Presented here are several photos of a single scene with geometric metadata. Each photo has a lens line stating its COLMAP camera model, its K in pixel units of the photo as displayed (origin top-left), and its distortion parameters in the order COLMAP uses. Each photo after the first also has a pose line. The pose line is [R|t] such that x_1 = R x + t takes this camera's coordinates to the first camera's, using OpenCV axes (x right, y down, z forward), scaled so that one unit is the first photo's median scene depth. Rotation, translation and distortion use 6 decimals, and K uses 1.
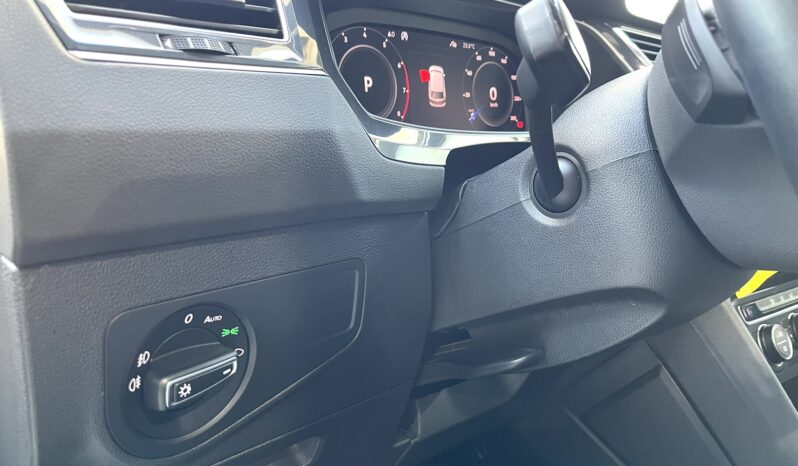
lens RADIAL K [[618.3, 0, 394.7], [0, 618.3, 236.8], [0, 0, 1]] dist [0.057093, -0.075351]
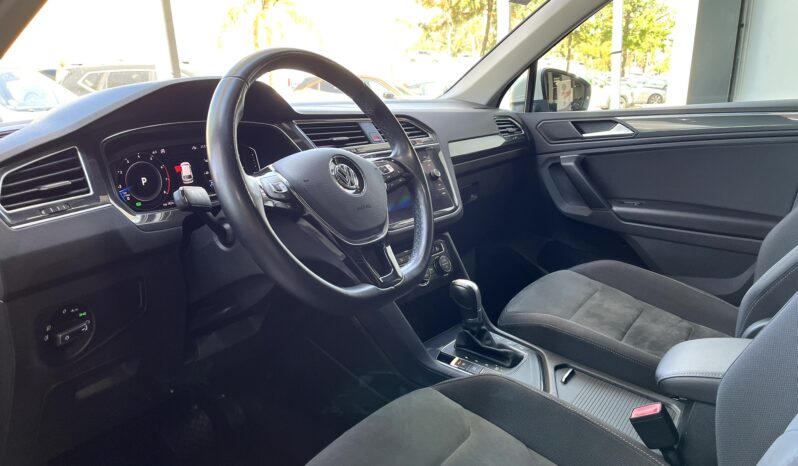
lens RADIAL K [[618.3, 0, 398.7], [0, 618.3, 239.4], [0, 0, 1]] dist [0.057093, -0.075351]
pose [[0.970694, -0.114451, 0.211315, 0.272705], [0.101915, 0.992374, 0.069328, -0.110352], [-0.217639, -0.045760, 0.974956, -0.987623]]
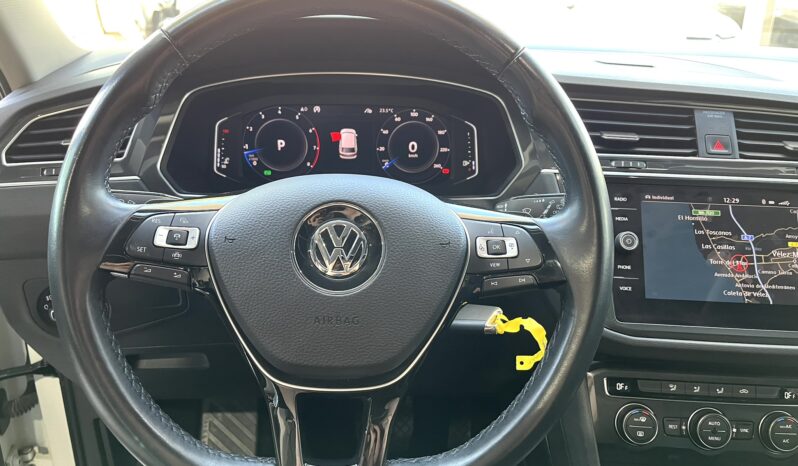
lens RADIAL K [[618.3, 0, 395.8], [0, 618.3, 236.8], [0, 0, 1]] dist [0.057093, -0.075351]
pose [[0.768313, 0.237867, -0.594234, 1.006569], [-0.116965, 0.964927, 0.235023, -0.380989], [0.629296, -0.111067, 0.769188, 0.013883]]
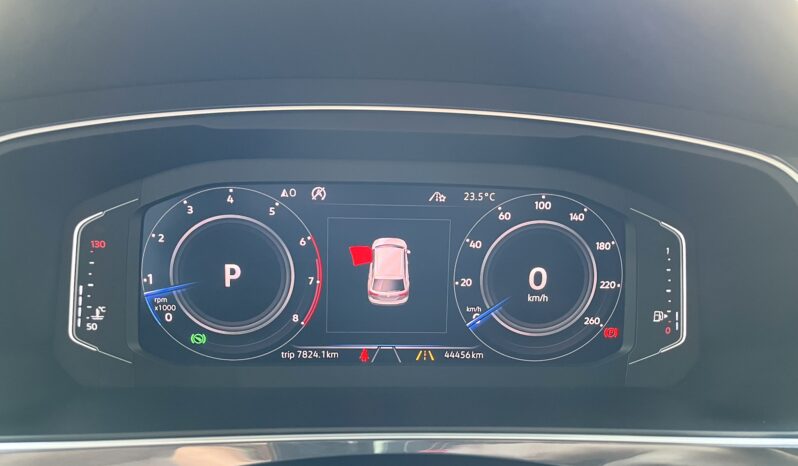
lens RADIAL K [[618.3, 0, 399.7], [0, 618.3, 226.1], [0, 0, 1]] dist [0.057093, -0.075351]
pose [[0.778634, 0.164423, -0.605553, 0.424910], [-0.123144, 0.986332, 0.109473, -0.354080], [0.615276, -0.010669, 0.788239, 0.561636]]
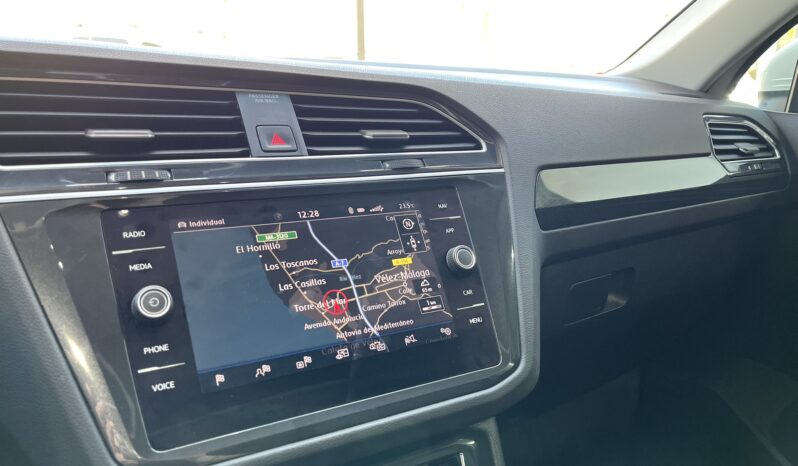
lens RADIAL K [[618.3, 0, 404.6], [0, 618.3, 232.1], [0, 0, 1]] dist [0.057093, -0.075351]
pose [[0.992674, 0.017688, -0.119525, 0.993096], [-0.011920, 0.998737, 0.048803, -0.261621], [0.120238, -0.047020, 0.991631, 0.554904]]
